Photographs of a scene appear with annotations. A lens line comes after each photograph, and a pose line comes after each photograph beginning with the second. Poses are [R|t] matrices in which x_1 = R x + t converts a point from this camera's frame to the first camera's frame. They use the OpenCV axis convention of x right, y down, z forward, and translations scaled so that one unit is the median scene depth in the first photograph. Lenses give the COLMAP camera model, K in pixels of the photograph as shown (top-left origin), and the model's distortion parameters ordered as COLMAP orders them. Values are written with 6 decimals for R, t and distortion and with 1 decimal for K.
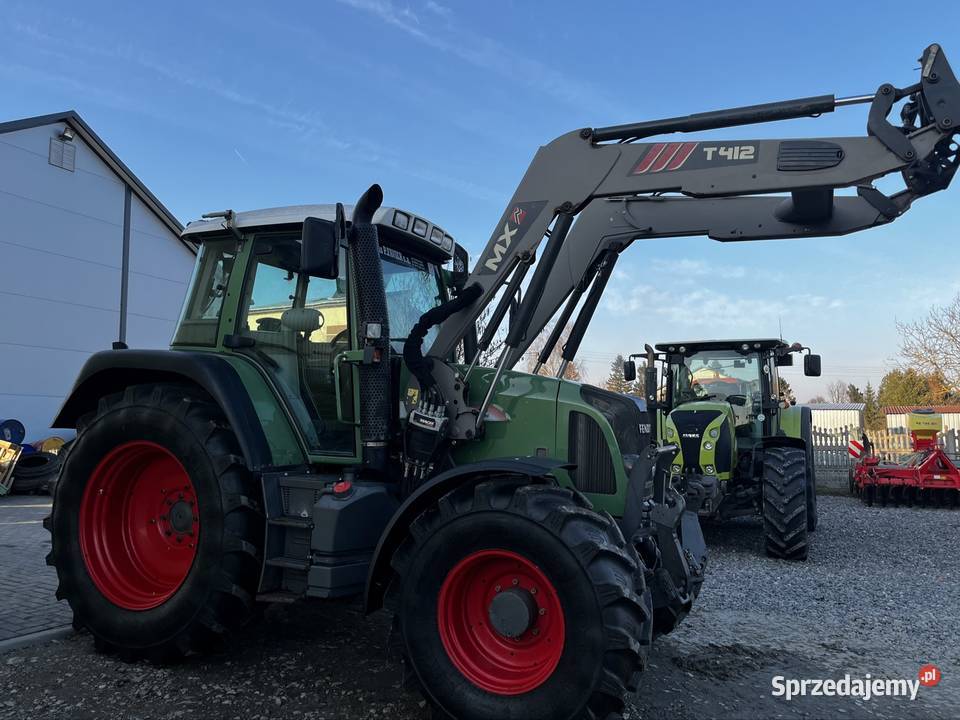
lens RADIAL K [[730.0, 0, 482.6], [0, 730.0, 344.9], [0, 0, 1]] dist [0.049881, -0.083446]
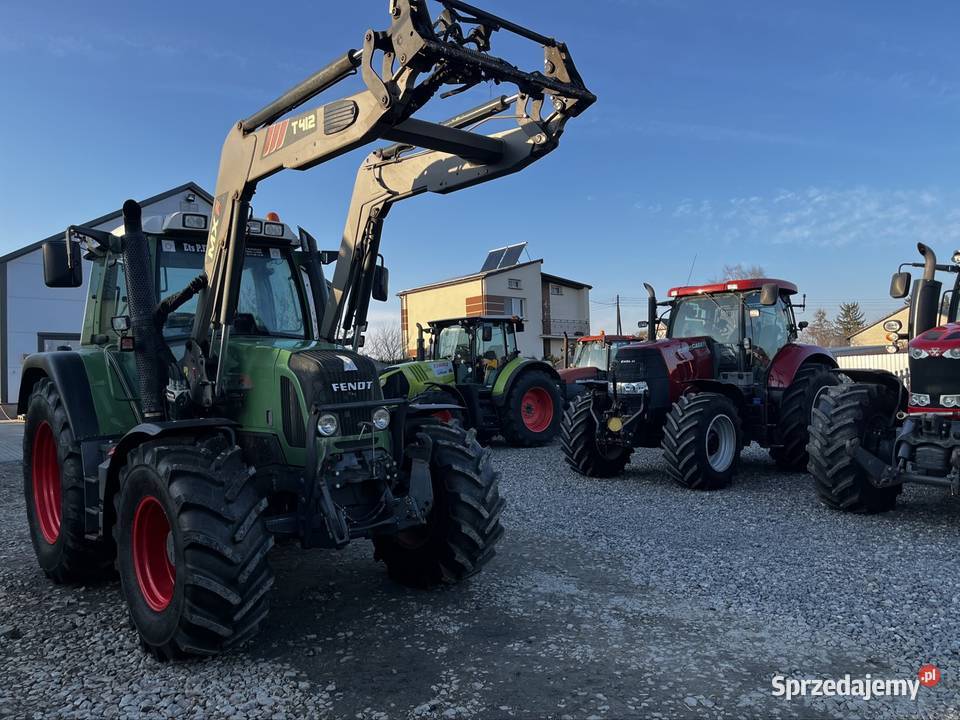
lens RADIAL K [[730.0, 0, 487.8], [0, 730.0, 350.4], [0, 0, 1]] dist [0.049881, -0.083446]
pose [[0.918858, -0.087442, -0.384777, 0.817701], [0.114403, 0.992289, 0.047696, 0.033965], [0.377639, -0.087845, 0.921776, 0.088648]]
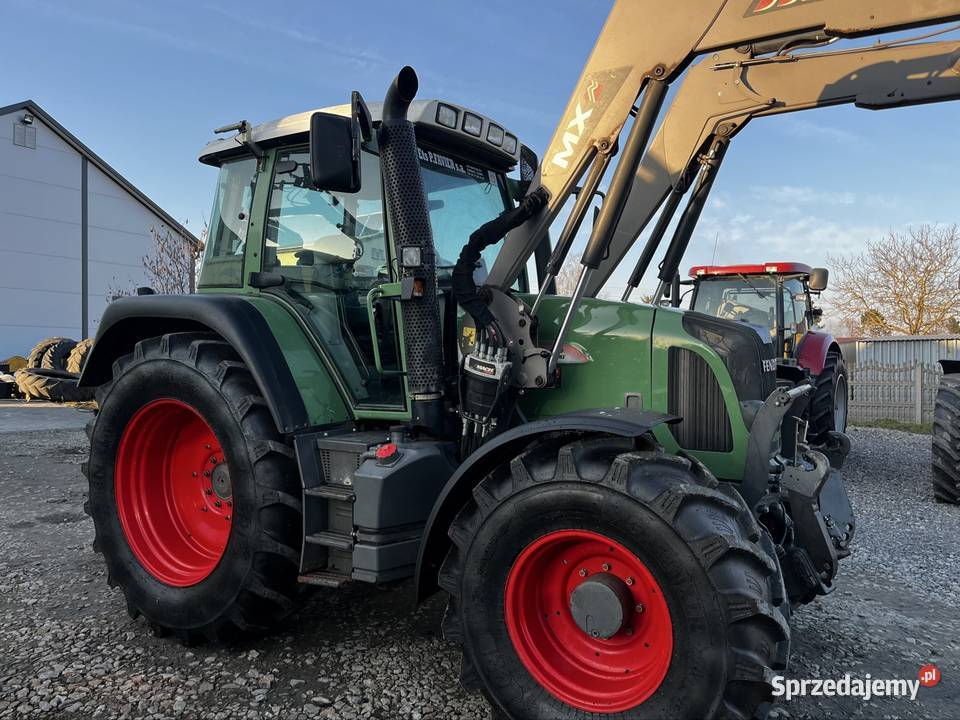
lens RADIAL K [[730.0, 0, 478.8], [0, 730.0, 362.1], [0, 0, 1]] dist [0.049881, -0.083446]
pose [[0.989456, -0.036592, -0.140136, 0.027266], [0.053191, 0.991753, 0.116601, 0.004931], [0.134714, -0.122826, 0.983243, 0.201845]]
